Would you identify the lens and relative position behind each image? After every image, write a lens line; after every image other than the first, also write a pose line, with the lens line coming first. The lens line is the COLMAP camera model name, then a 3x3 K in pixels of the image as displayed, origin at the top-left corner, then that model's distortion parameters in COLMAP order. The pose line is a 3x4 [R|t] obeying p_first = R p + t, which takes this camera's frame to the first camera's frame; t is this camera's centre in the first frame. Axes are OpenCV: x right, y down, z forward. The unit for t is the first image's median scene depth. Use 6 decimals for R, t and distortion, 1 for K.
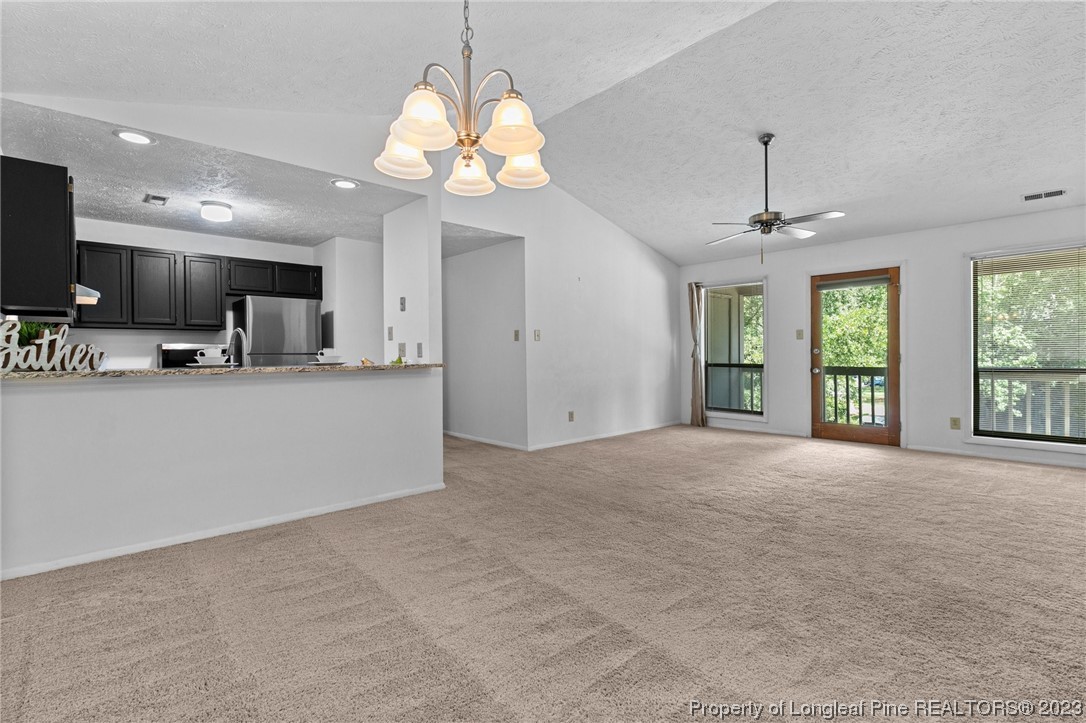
lens RADIAL K [[506.5, 0, 545.0], [0, 506.5, 354.1], [0, 0, 1]] dist [0.004621, 0.000623]
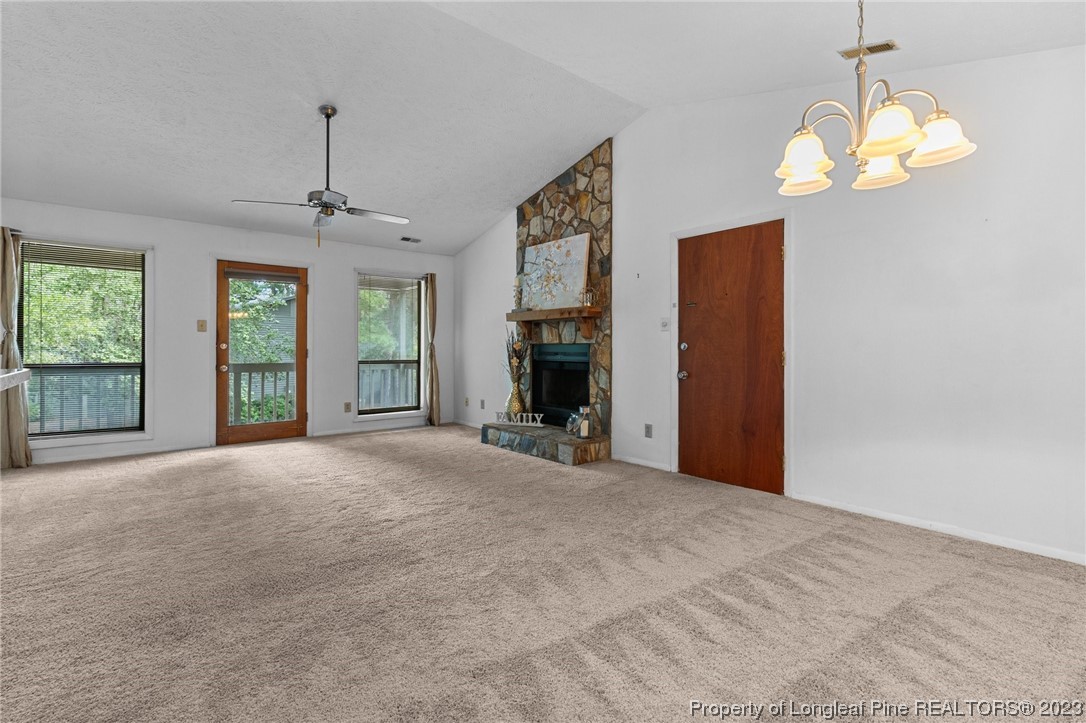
lens RADIAL K [[506.5, 0, 545.2], [0, 506.5, 347.2], [0, 0, 1]] dist [0.004621, 0.000623]
pose [[0.061676, 0.010356, 0.998043, -0.336729], [-0.001060, 0.999946, -0.010310, 0.004987], [-0.998096, -0.000422, 0.061683, 0.424917]]
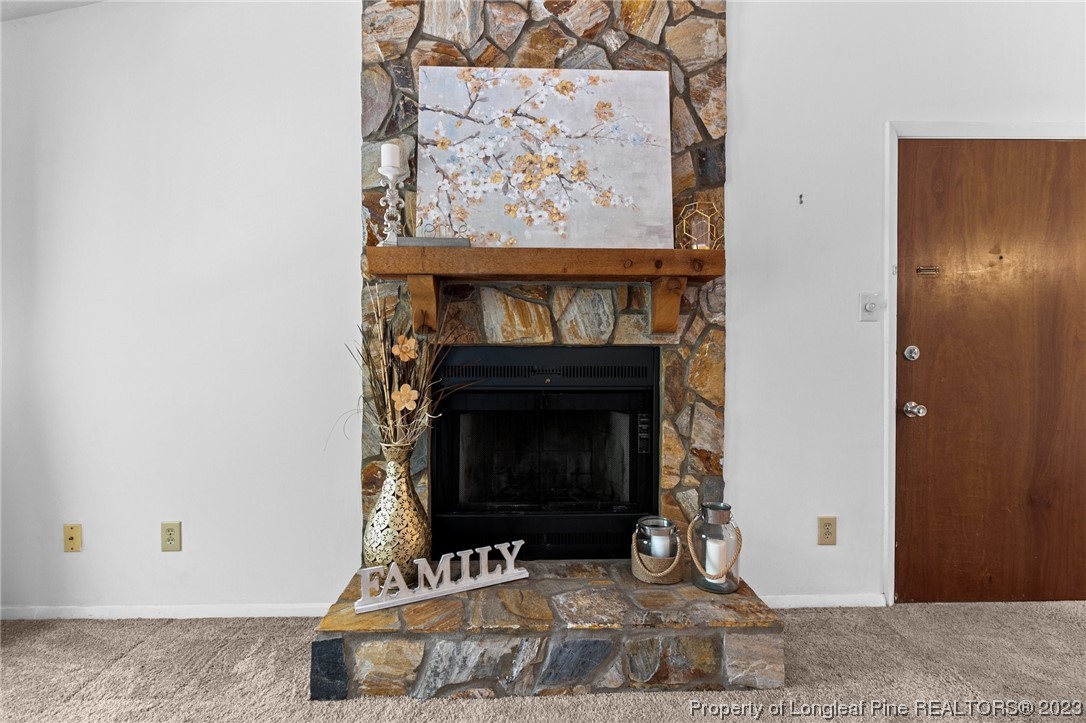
lens RADIAL K [[506.5, 0, 541.8], [0, 506.5, 356.2], [0, 0, 1]] dist [0.004621, 0.000623]
pose [[-0.746670, 0.000919, 0.665194, 0.386487], [0.004937, 0.999979, 0.004160, -0.004812], [-0.665176, 0.006391, -0.746659, 0.738318]]
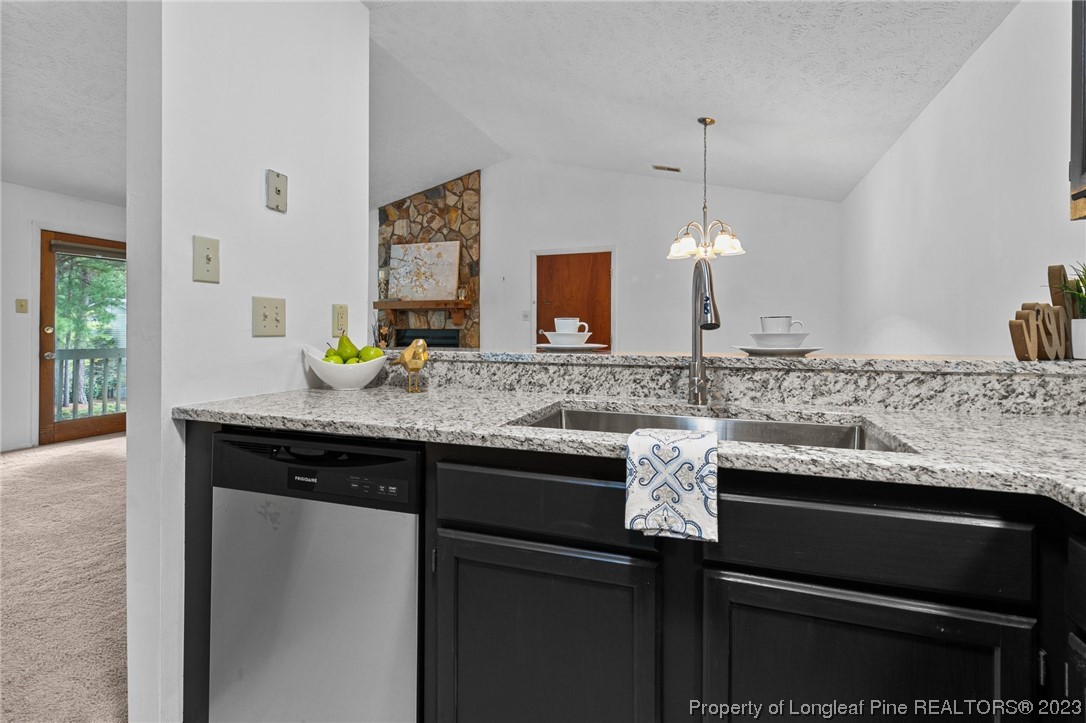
lens RADIAL K [[506.5, 0, 541.6], [0, 506.5, 329.5], [0, 0, 1]] dist [0.004621, 0.000623]
pose [[-0.449800, 0.012678, 0.893039, -0.524508], [0.001219, 0.999907, -0.013582, 0.005391], [-0.893128, -0.005021, -0.449774, 0.745735]]
